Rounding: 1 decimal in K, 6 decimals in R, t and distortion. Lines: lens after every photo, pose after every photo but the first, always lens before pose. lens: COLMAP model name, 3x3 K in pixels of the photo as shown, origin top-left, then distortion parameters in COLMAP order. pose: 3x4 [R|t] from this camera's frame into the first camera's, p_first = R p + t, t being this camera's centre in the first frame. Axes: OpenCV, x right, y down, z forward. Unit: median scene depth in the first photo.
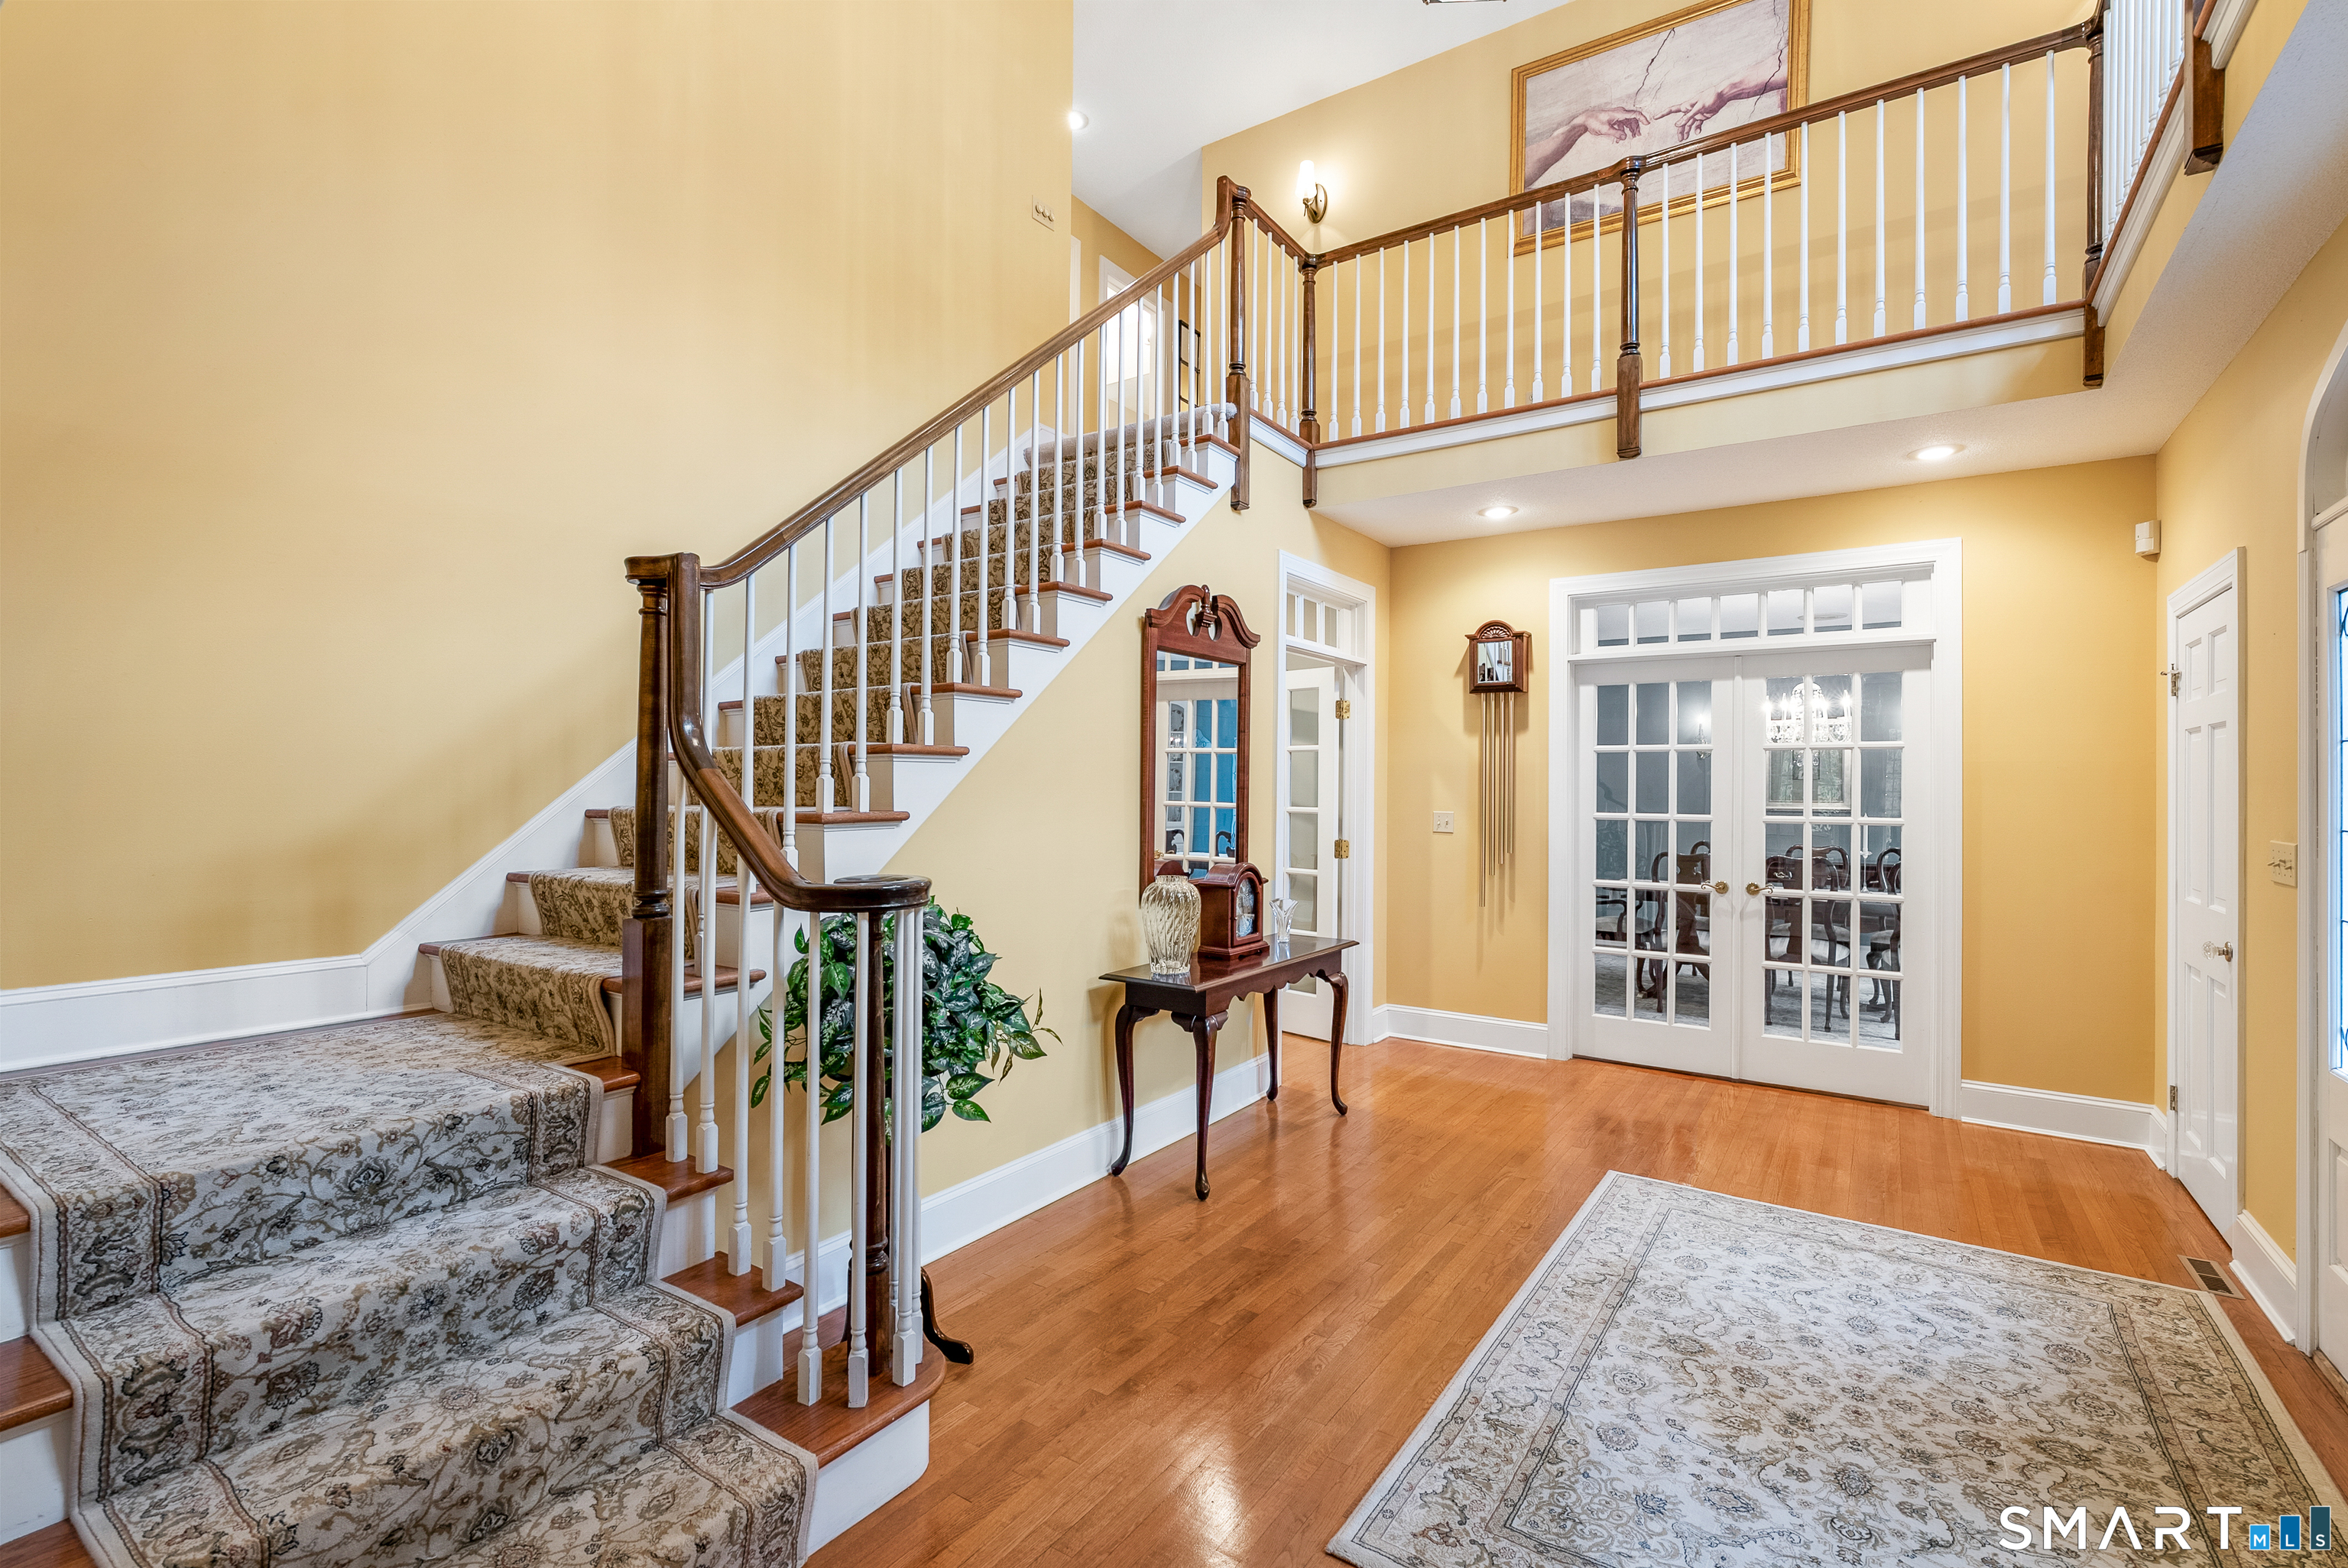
lens RADIAL K [[1061.0, 0, 1176.8], [0, 1061.0, 782.2], [0, 0, 1]] dist [0.000663, 0.000038]
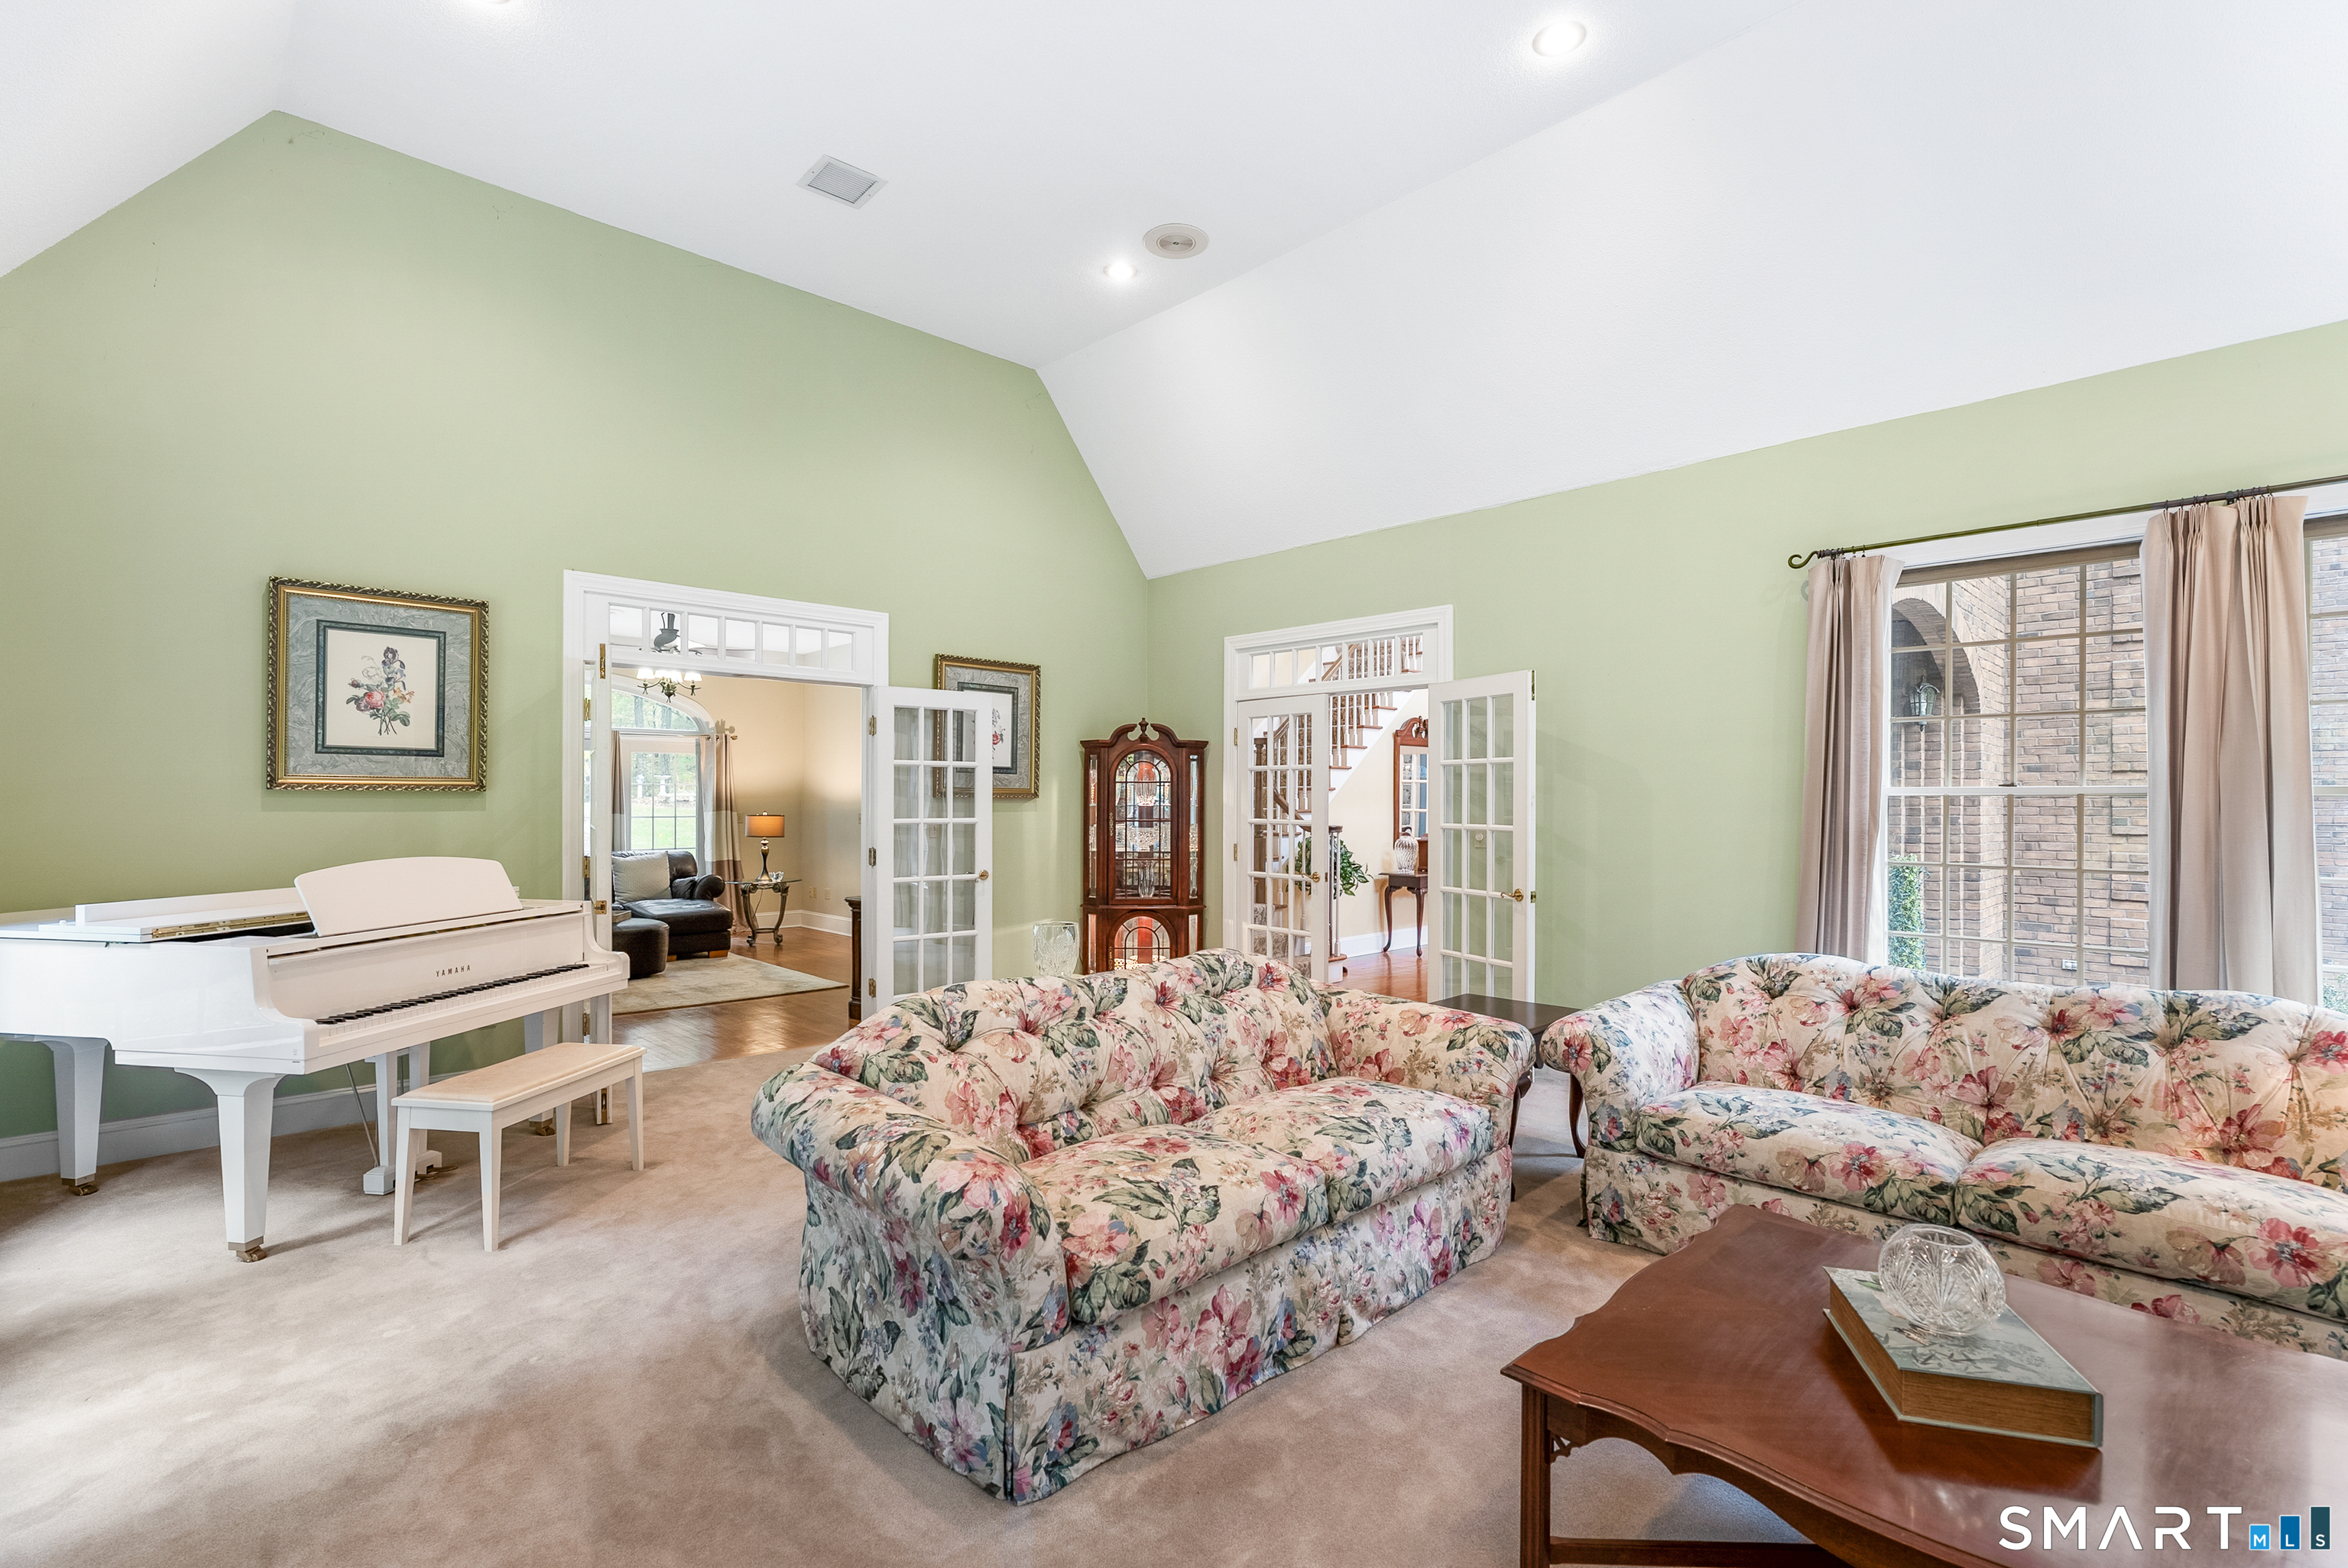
lens RADIAL K [[1061.0, 0, 1169.3], [0, 1061.0, 788.6], [0, 0, 1]] dist [0.000663, 0.000038]
pose [[0.974462, -0.007172, -0.224436, 0.012488], [0.006840, 0.999974, -0.002258, -0.024995], [0.224447, 0.000666, 0.974486, -1.629041]]
